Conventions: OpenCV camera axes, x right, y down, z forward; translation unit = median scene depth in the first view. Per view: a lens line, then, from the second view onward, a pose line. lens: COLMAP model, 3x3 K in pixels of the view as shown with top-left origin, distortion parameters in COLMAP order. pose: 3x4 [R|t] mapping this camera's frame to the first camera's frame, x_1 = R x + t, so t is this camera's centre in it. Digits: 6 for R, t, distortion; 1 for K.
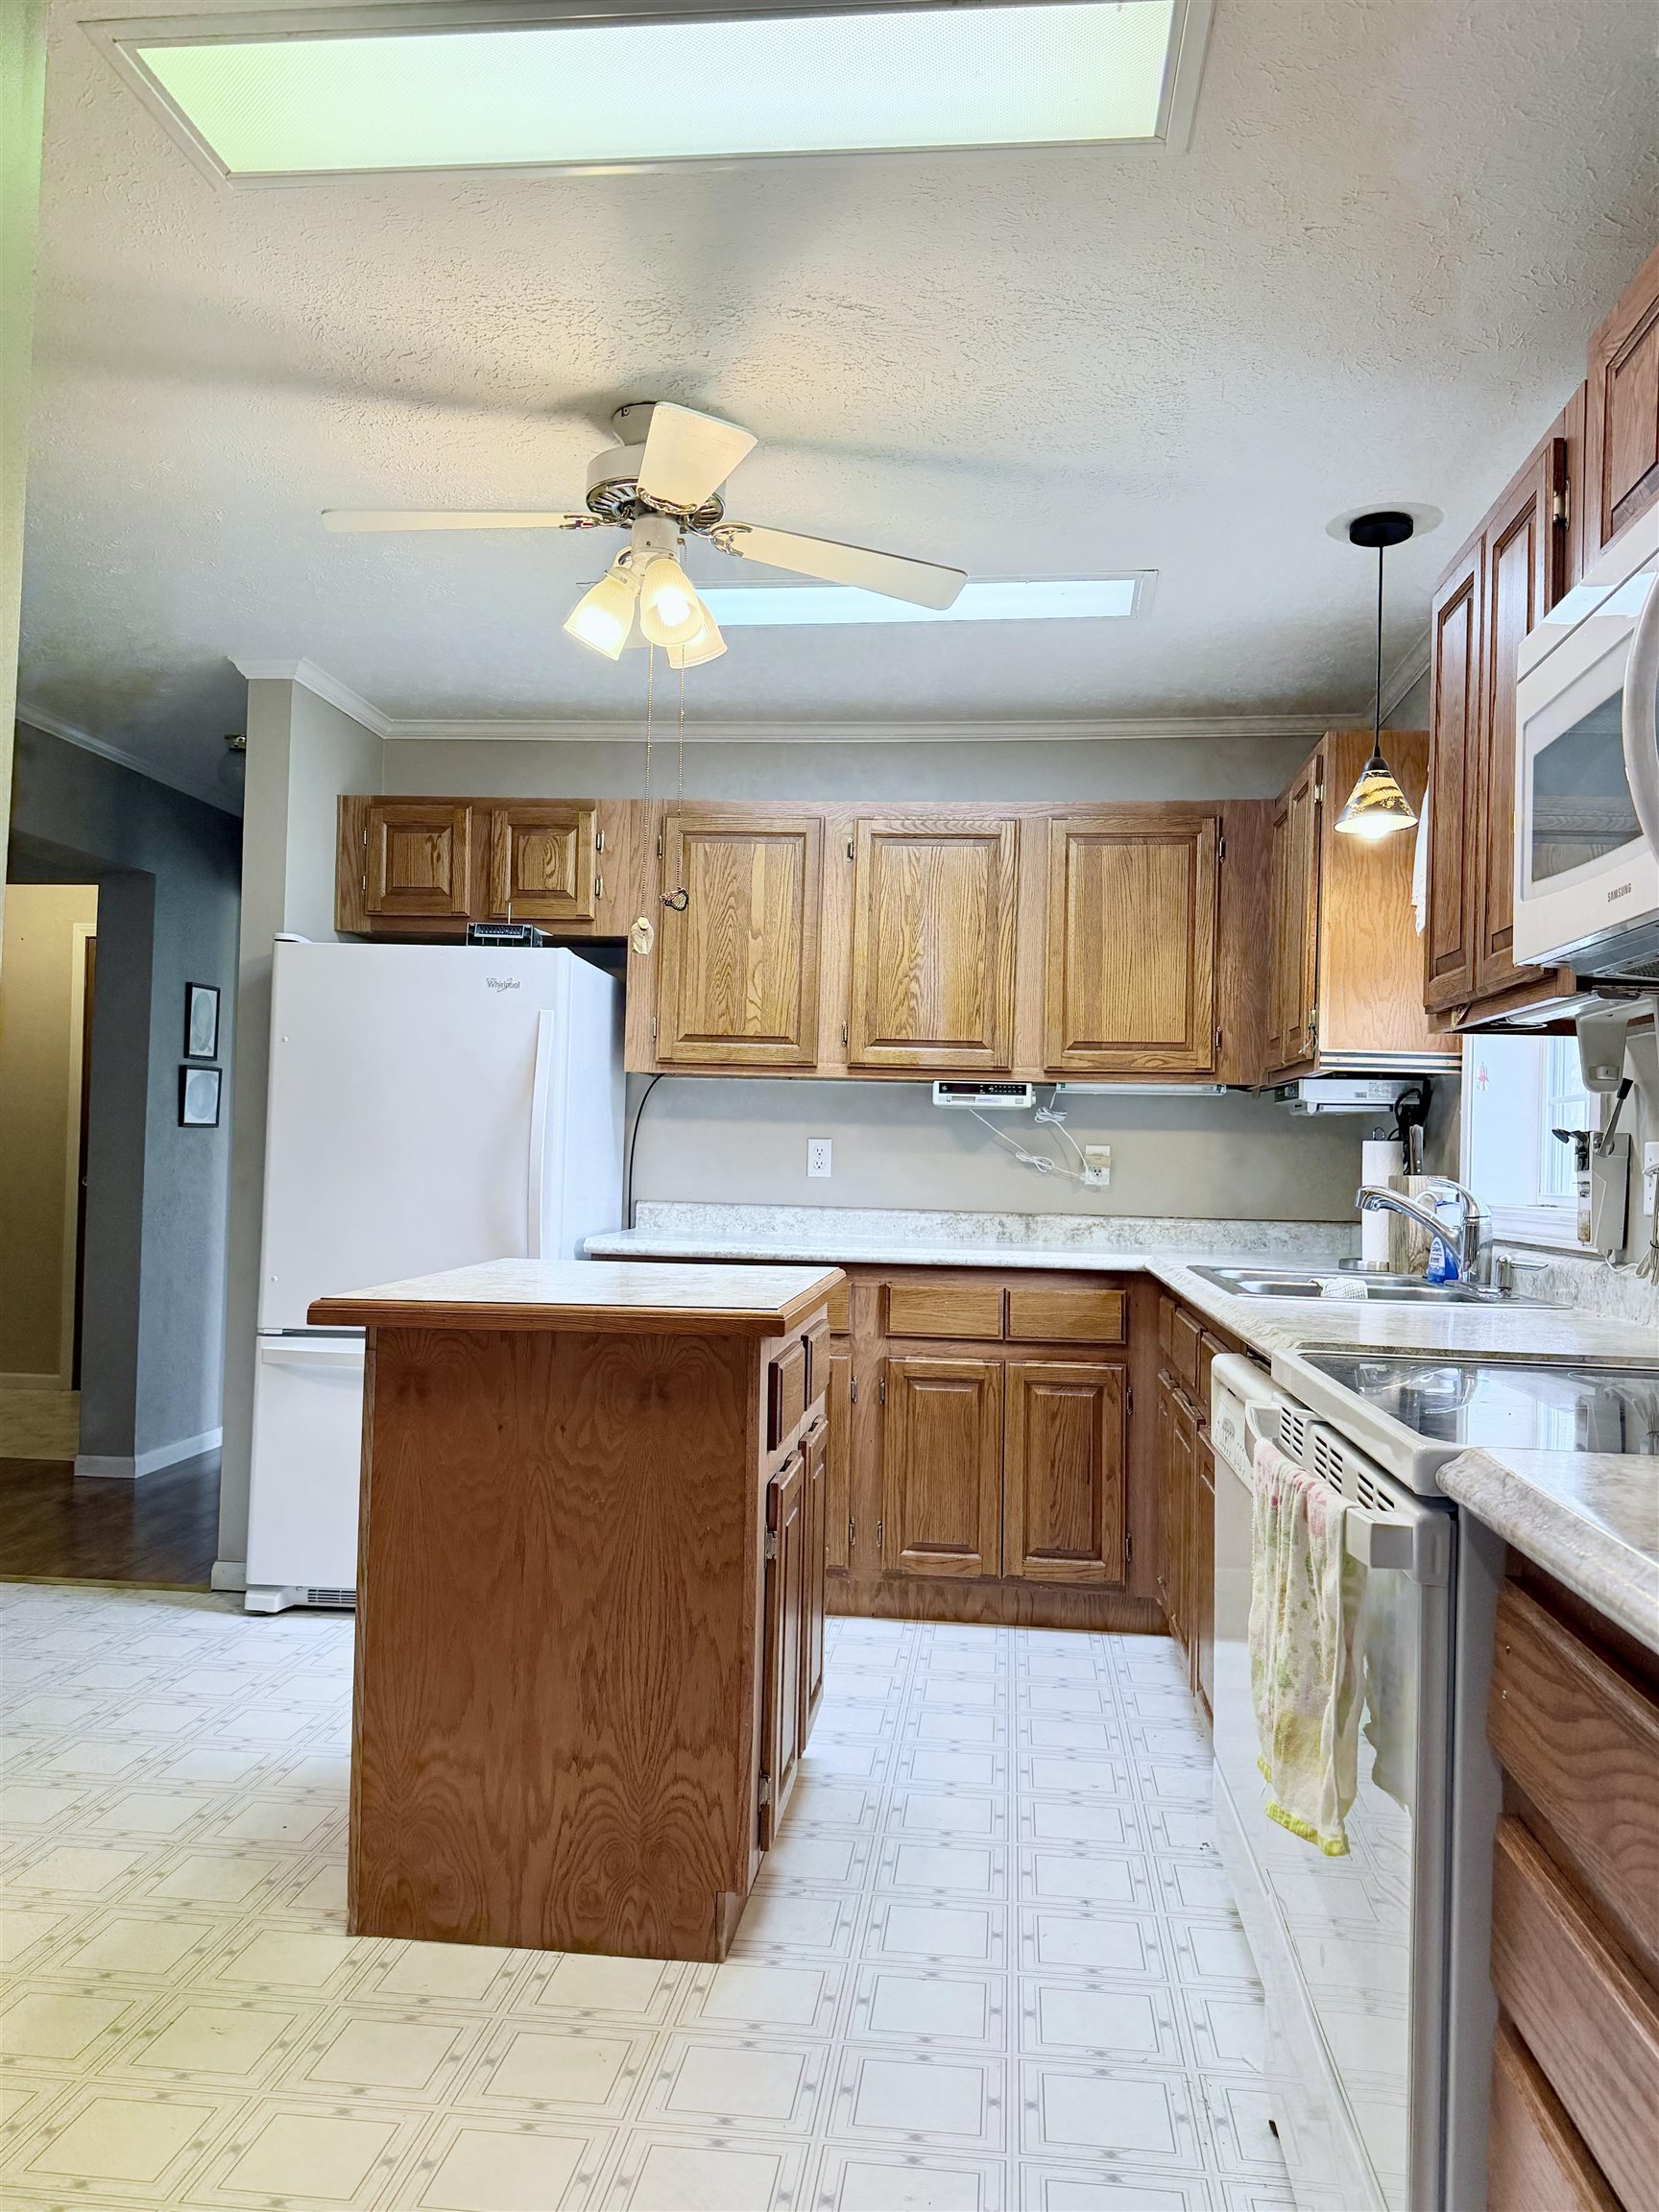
lens RADIAL K [[1685.3, 0, 800.7], [0, 1685.3, 1112.6], [0, 0, 1]] dist [0.068641, -0.111256]
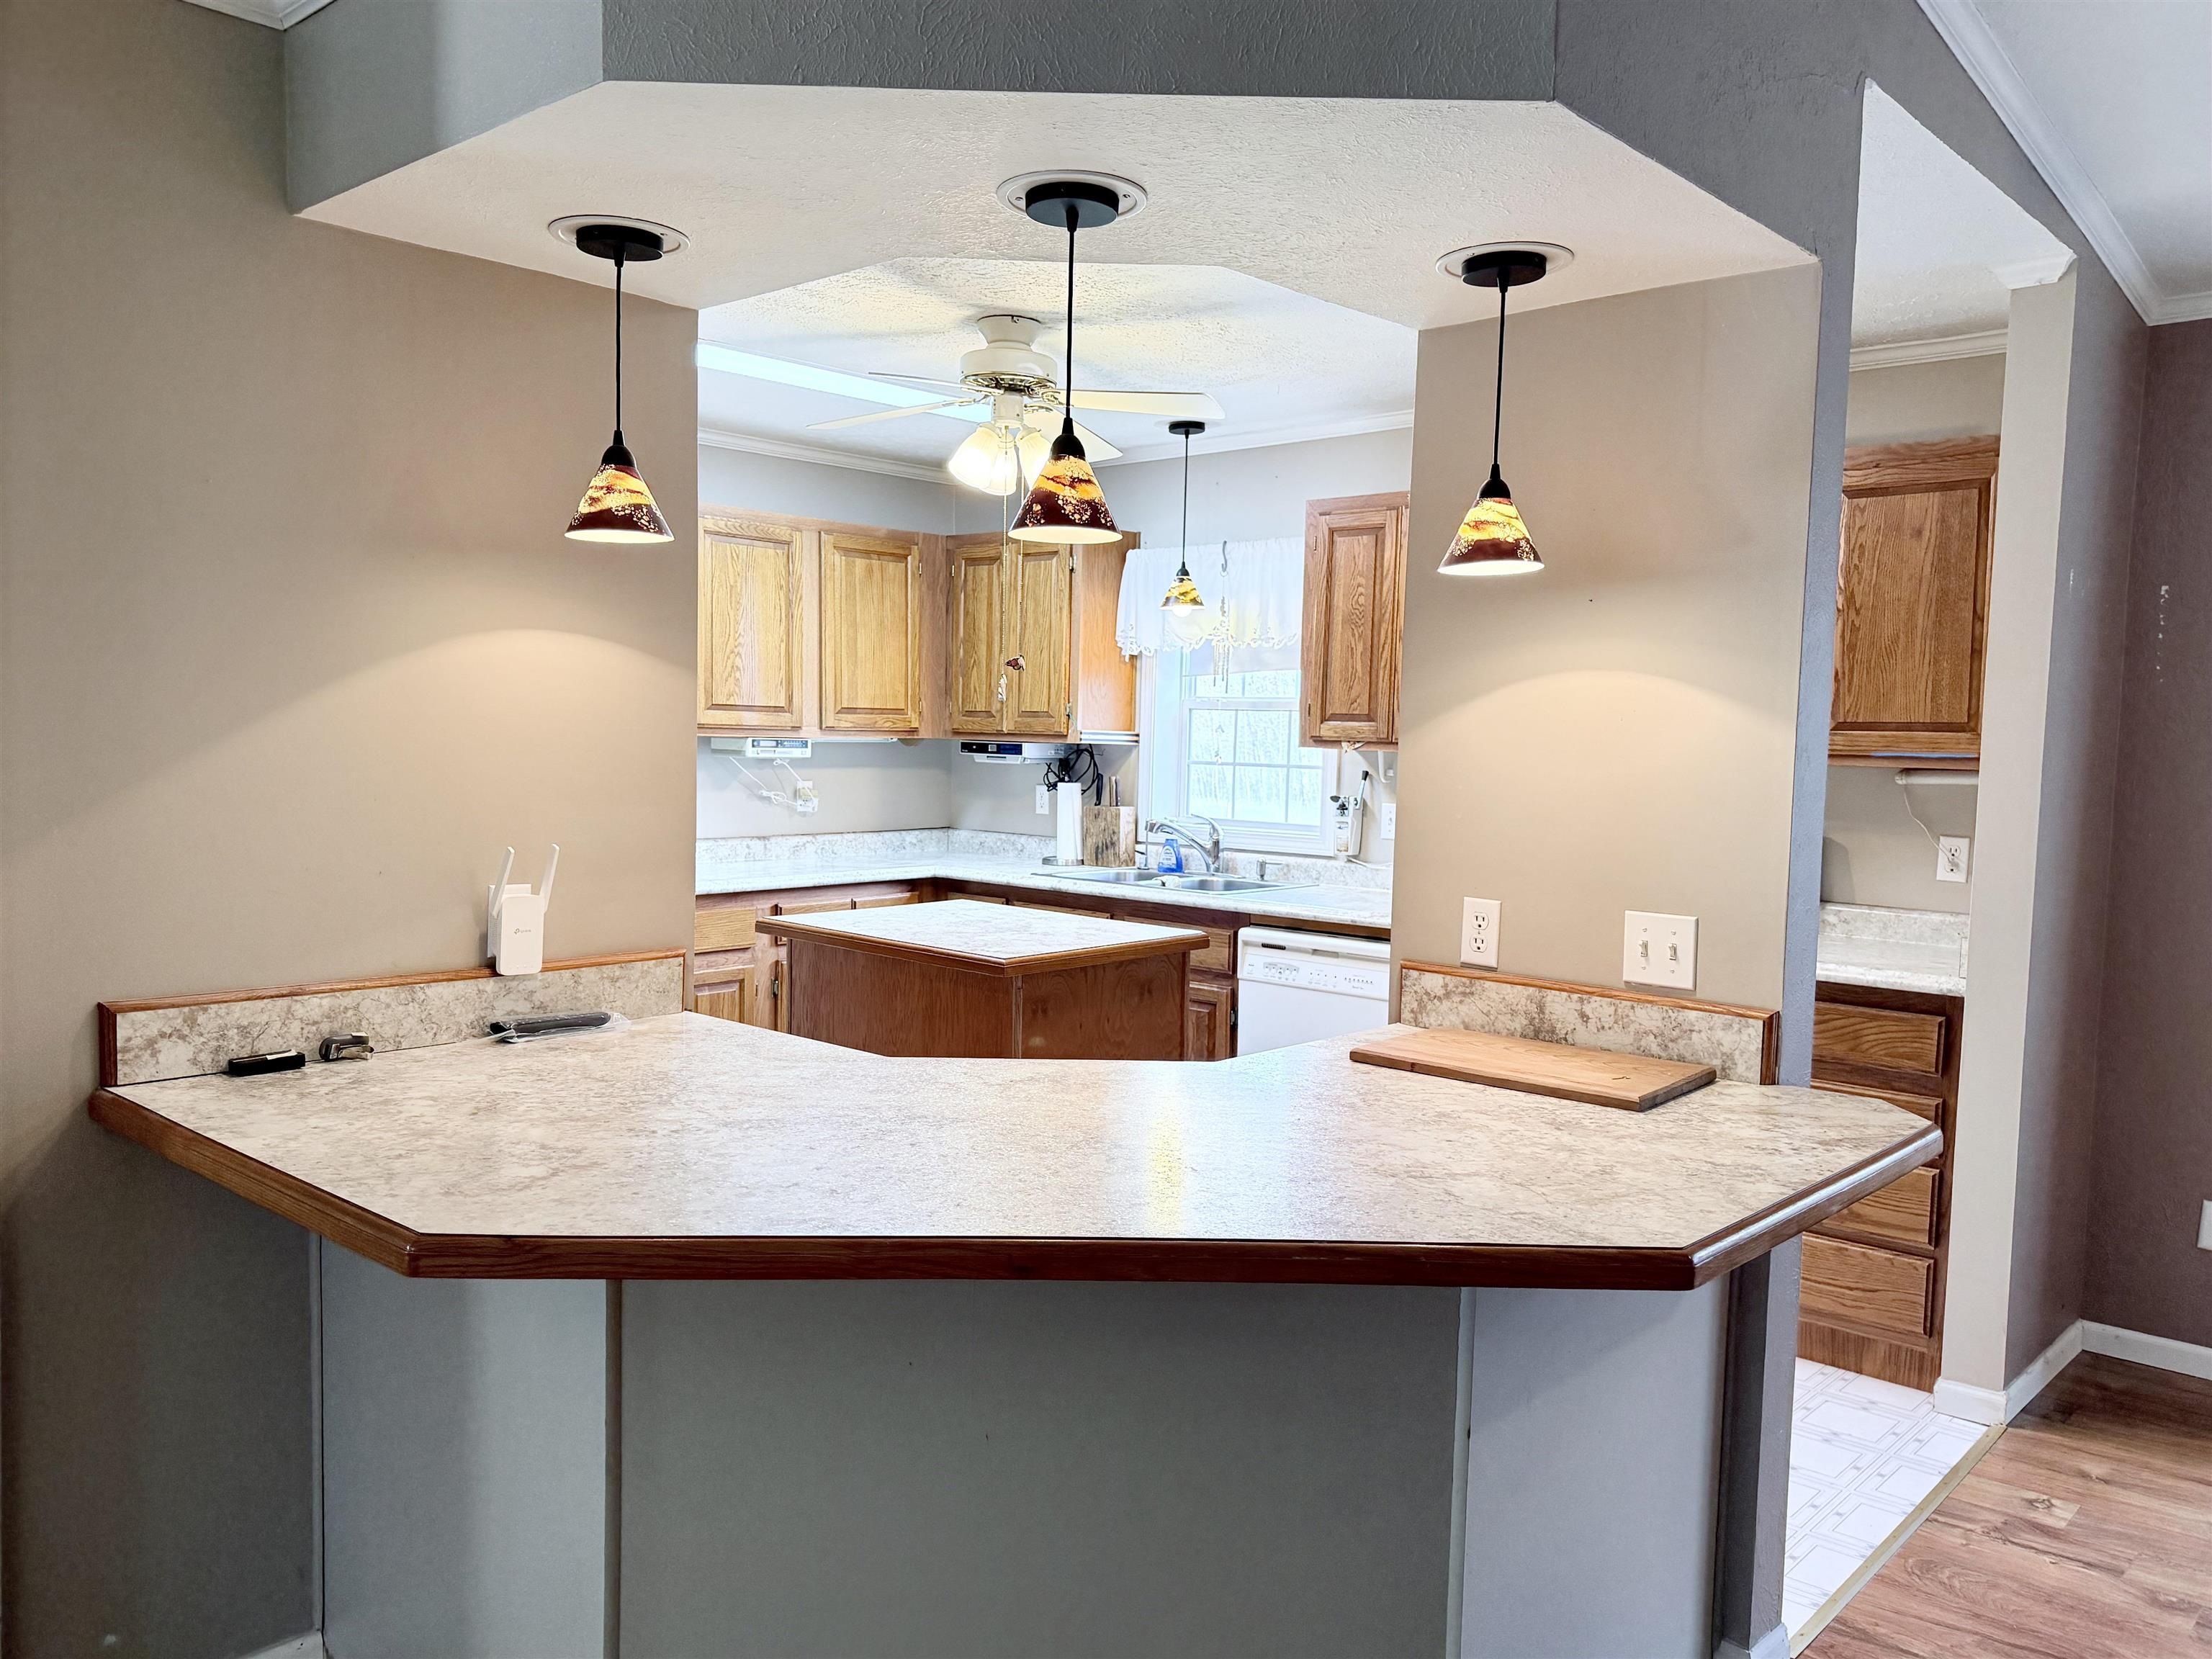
lens RADIAL K [[1685.3, 0, 1145.8], [0, 1685.3, 854.4], [0, 0, 1]] dist [0.068641, -0.111256]
pose [[0.558522, -0.075135, 0.826080, -0.846051], [-0.032188, 0.993176, 0.112096, -0.087989], [-0.828865, -0.089198, 0.552292, 0.064585]]
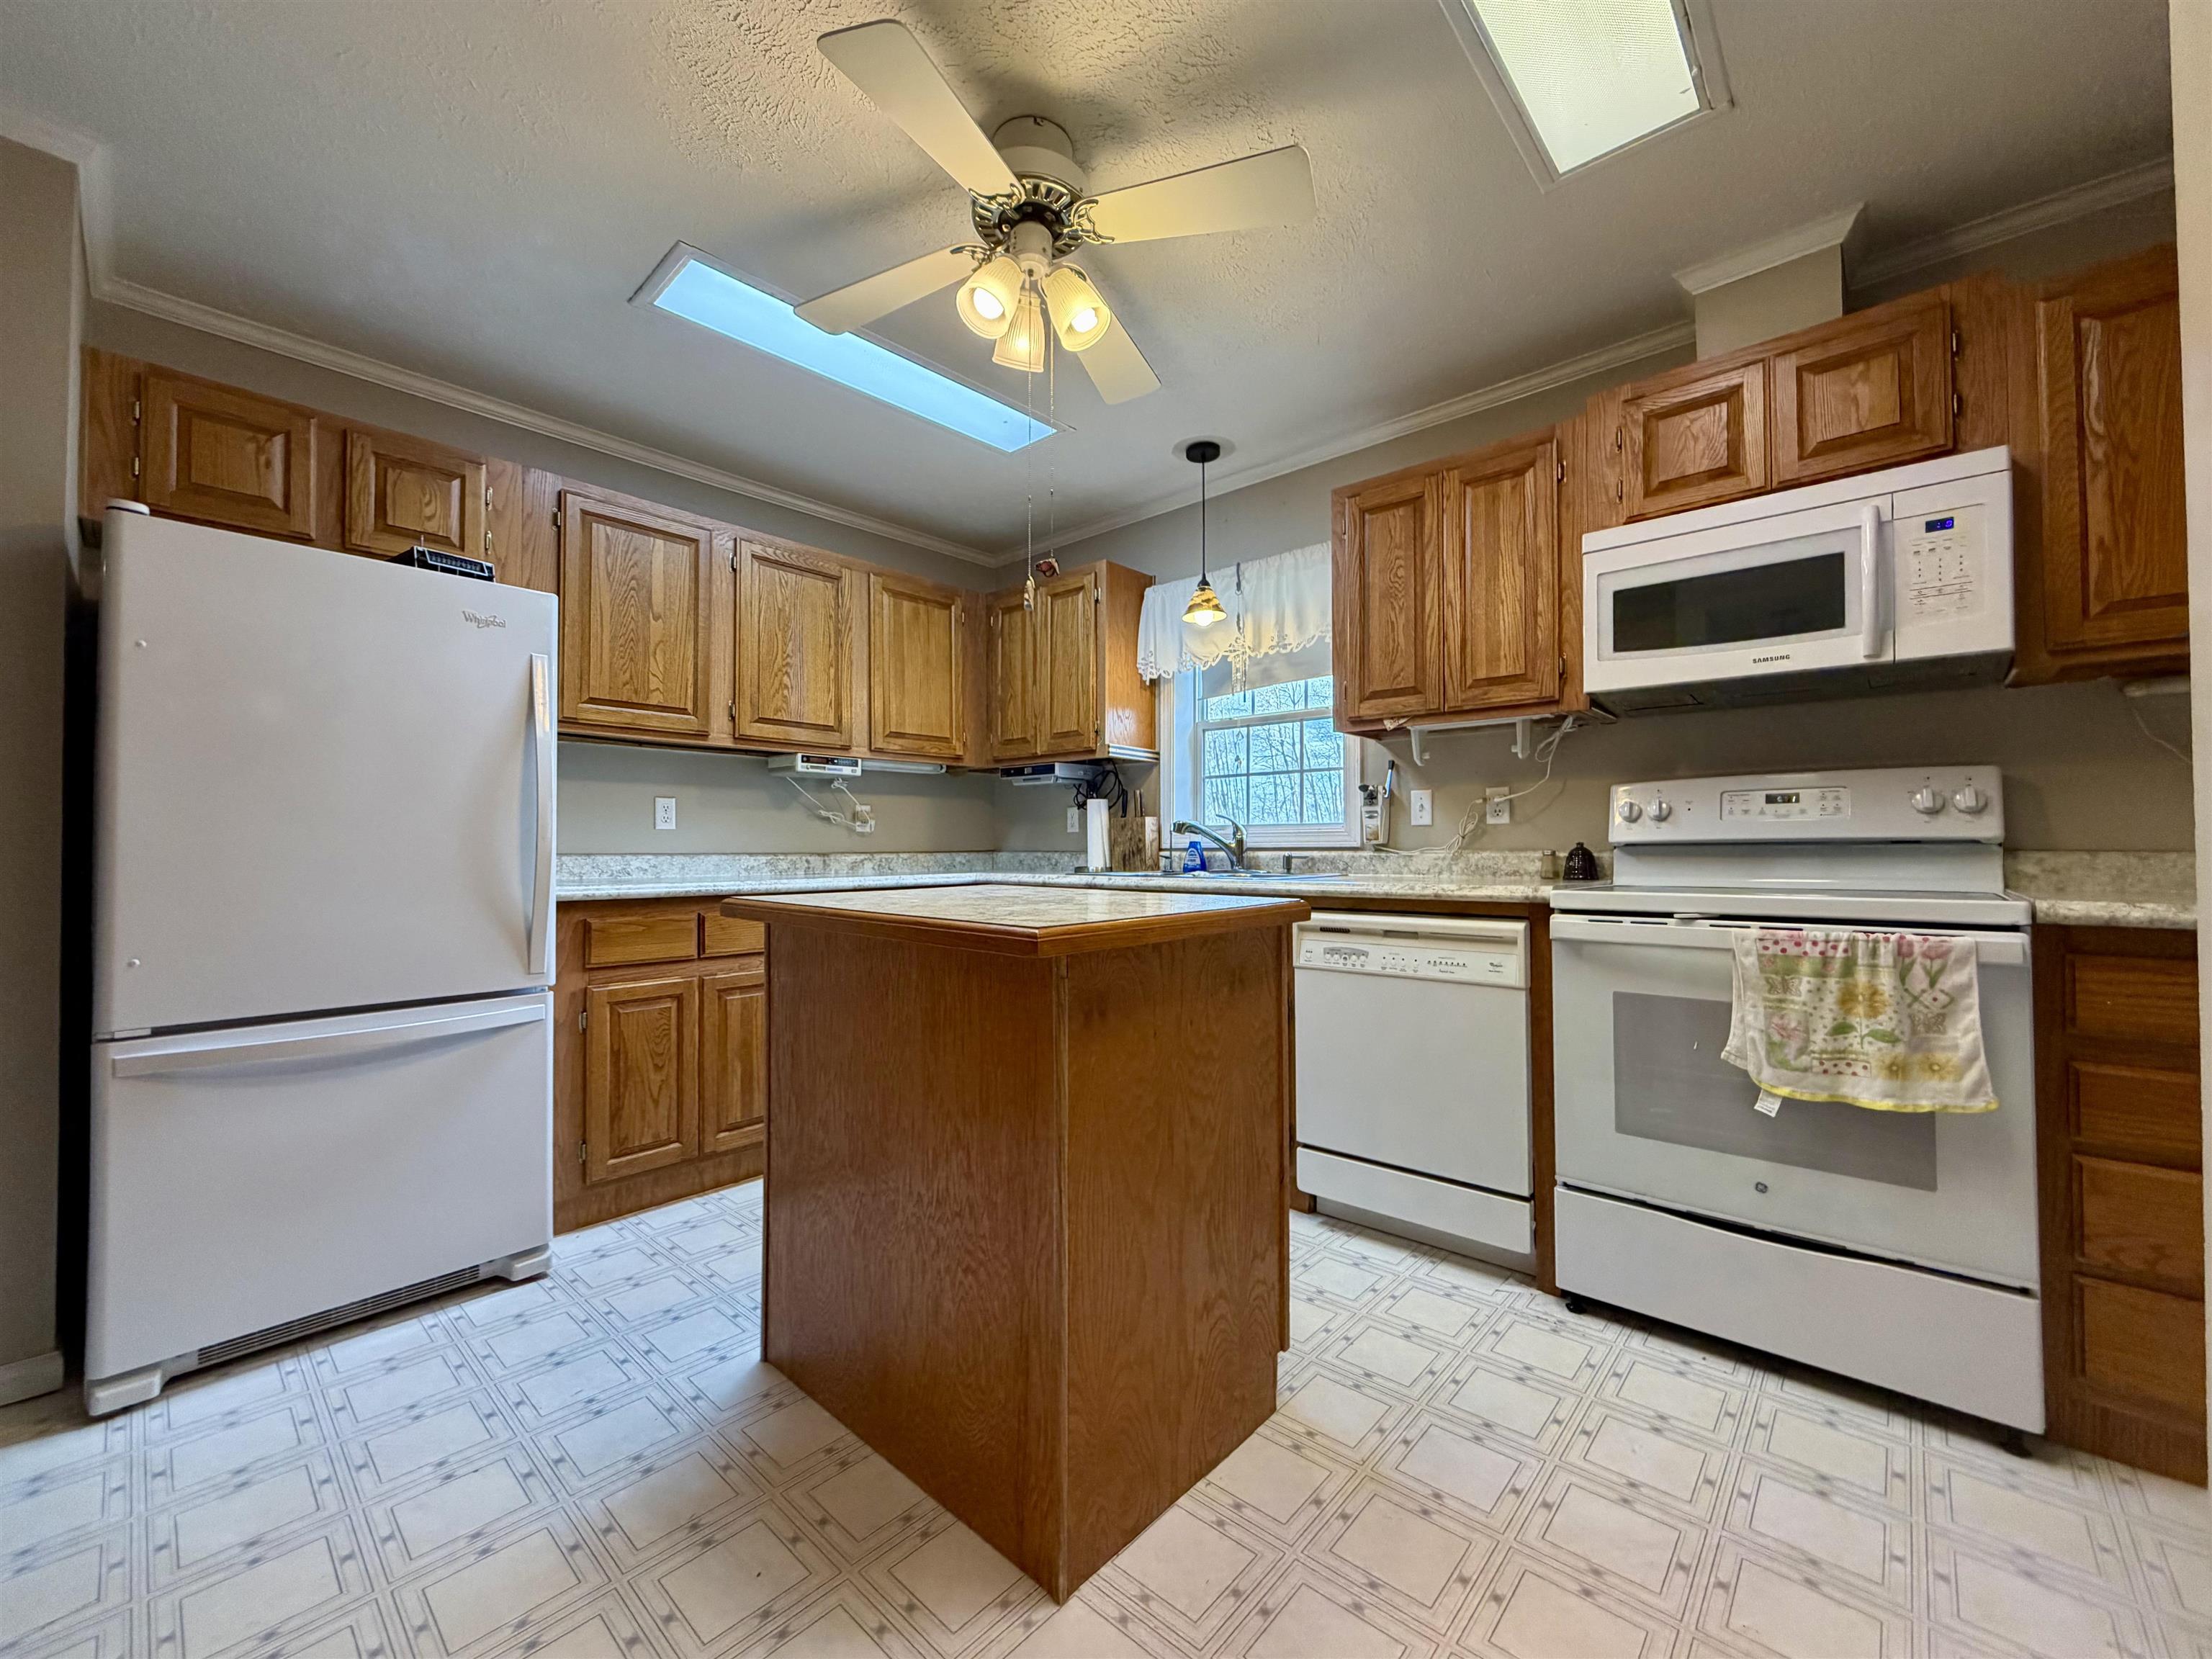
lens RADIAL K [[897.7, 0, 1112.3], [0, 897.7, 838.7], [0, 0, 1]] dist [-0.012526, -0.000261]
pose [[0.562174, -0.017555, 0.826833, -0.388643], [-0.005842, 0.999665, 0.025197, 0.030866], [-0.826999, -0.018995, 0.561883, 0.426040]]
